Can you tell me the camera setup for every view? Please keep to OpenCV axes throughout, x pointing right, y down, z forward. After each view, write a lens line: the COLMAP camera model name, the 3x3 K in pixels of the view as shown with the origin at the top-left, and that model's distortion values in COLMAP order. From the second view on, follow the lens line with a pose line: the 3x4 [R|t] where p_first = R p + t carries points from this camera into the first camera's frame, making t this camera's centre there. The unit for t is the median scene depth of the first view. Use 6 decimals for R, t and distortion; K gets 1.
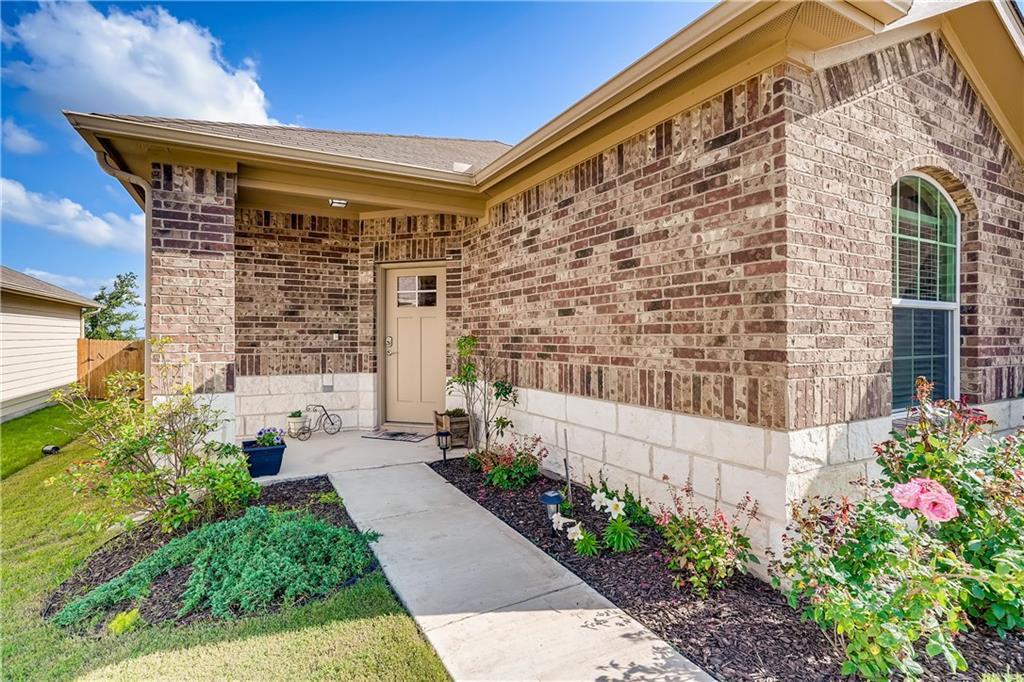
lens RADIAL K [[501.4, 0, 512.8], [0, 501.4, 339.4], [0, 0, 1]] dist [-0.016827, 0.000284]
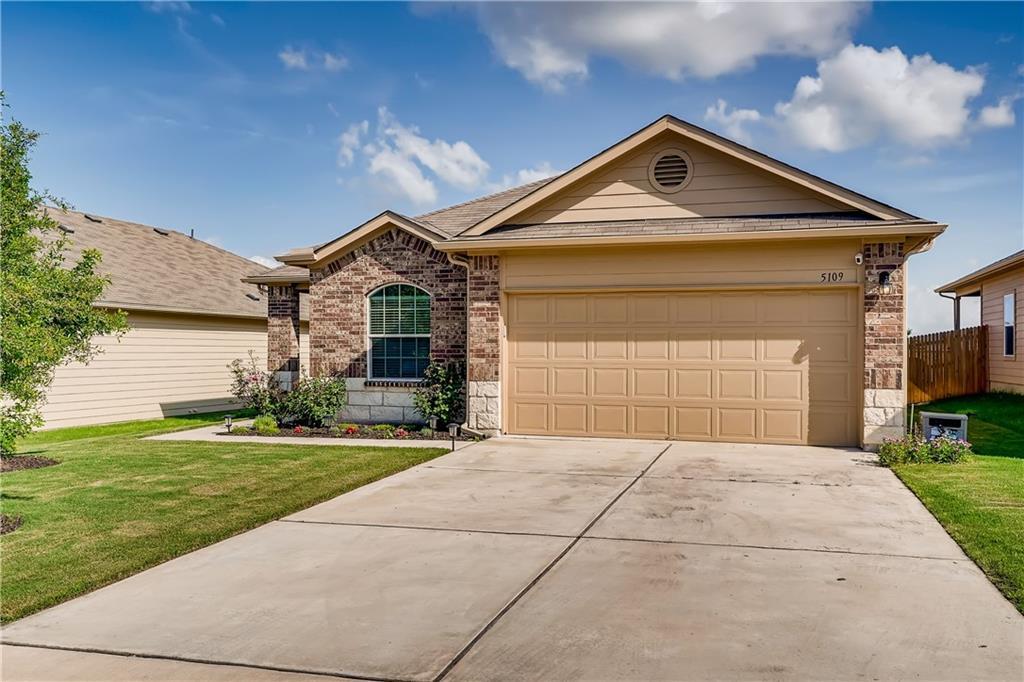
lens RADIAL K [[822.9, 0, 512.9], [0, 822.9, 343.4], [0, 0, 1]] dist [0.000136, 0.000025]
pose [[0.700753, -0.006937, -0.713370, 3.427074], [-0.002293, 0.999926, -0.011977, 0.012570], [0.713400, 0.010028, 0.700685, -1.212252]]
